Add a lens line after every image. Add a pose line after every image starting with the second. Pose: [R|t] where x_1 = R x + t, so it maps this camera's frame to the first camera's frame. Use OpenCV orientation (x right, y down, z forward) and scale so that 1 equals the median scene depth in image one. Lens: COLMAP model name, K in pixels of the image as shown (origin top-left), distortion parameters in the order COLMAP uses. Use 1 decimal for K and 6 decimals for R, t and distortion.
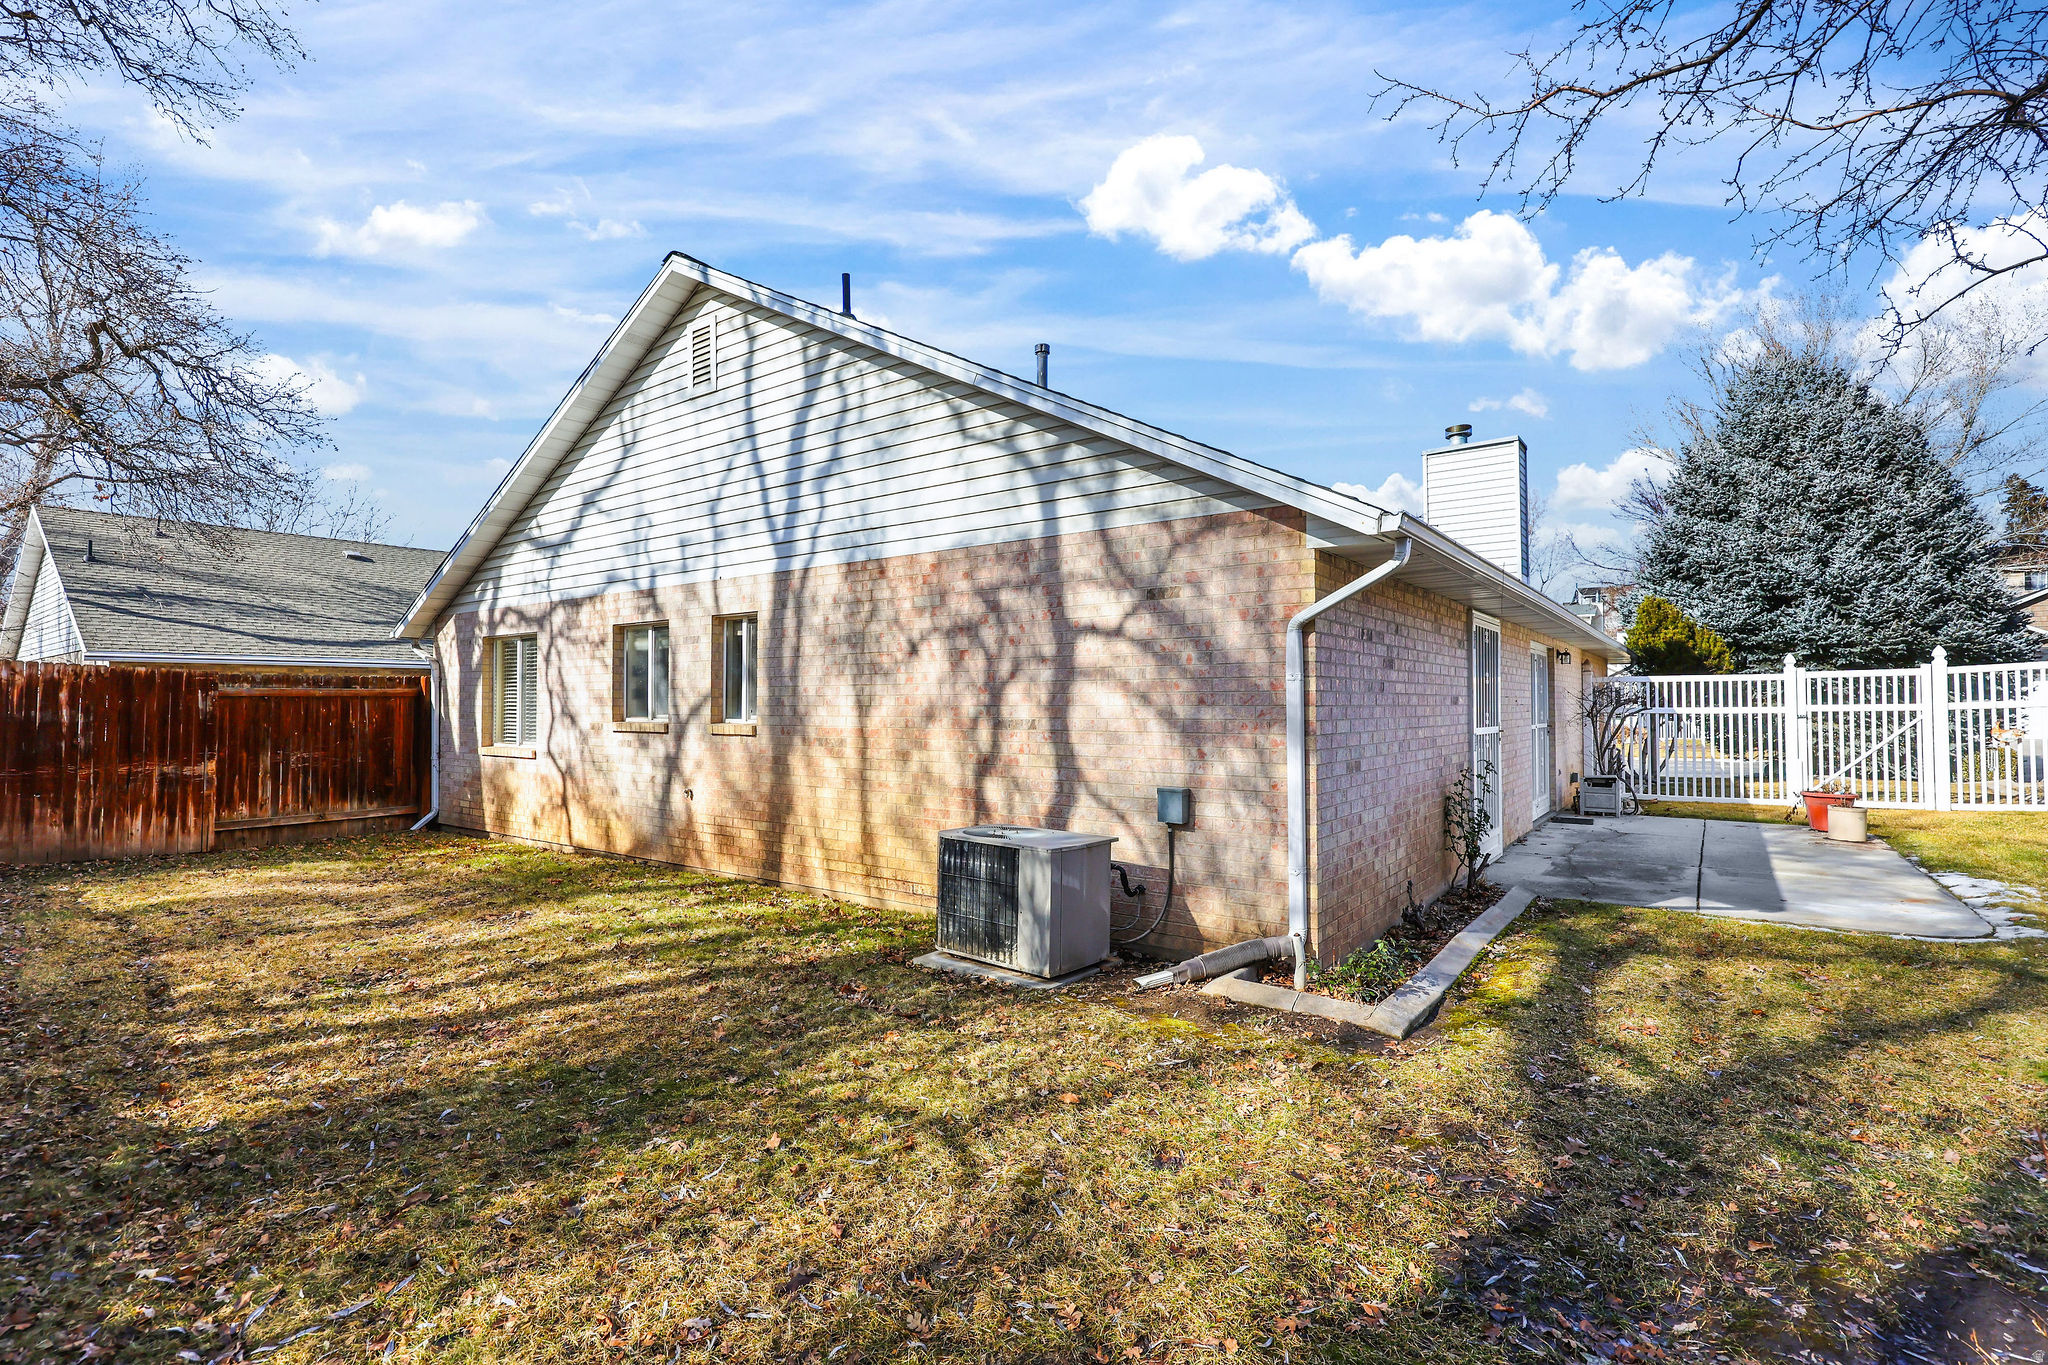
lens RADIAL K [[937.0, 0, 1019.4], [0, 937.0, 681.2], [0, 0, 1]] dist [-0.001725, -0.000162]
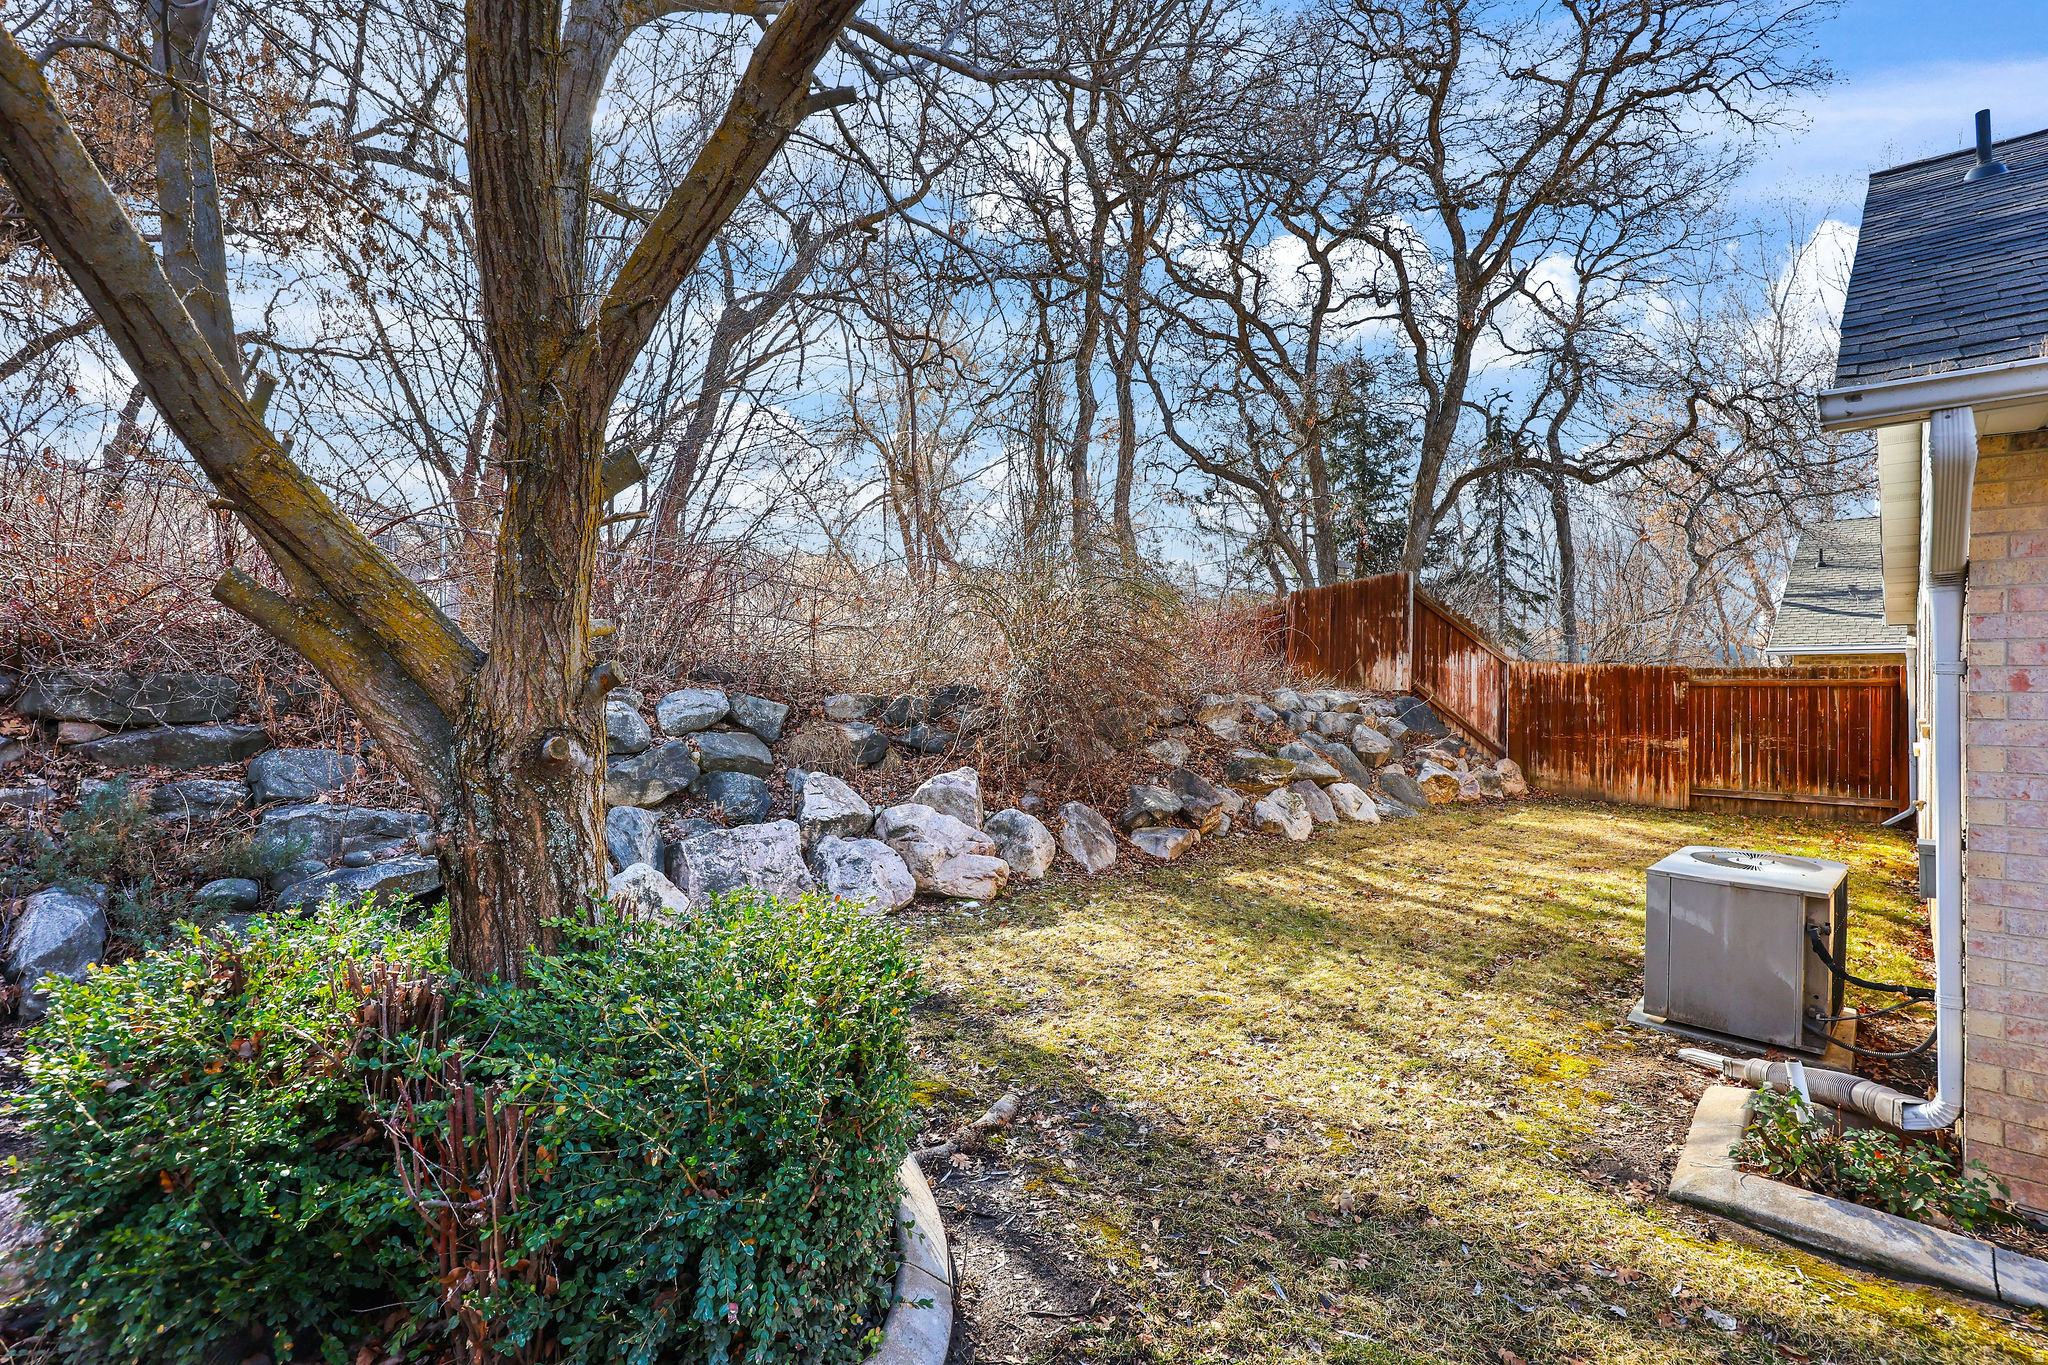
lens RADIAL K [[937.0, 0, 1020.2], [0, 937.0, 682.9], [0, 0, 1]] dist [-0.001725, -0.000162]
pose [[-0.113198, 0.001241, -0.993572, 0.496354], [0.018158, 0.999835, -0.000820, -0.003820], [0.993406, -0.018134, -0.113202, 0.265043]]
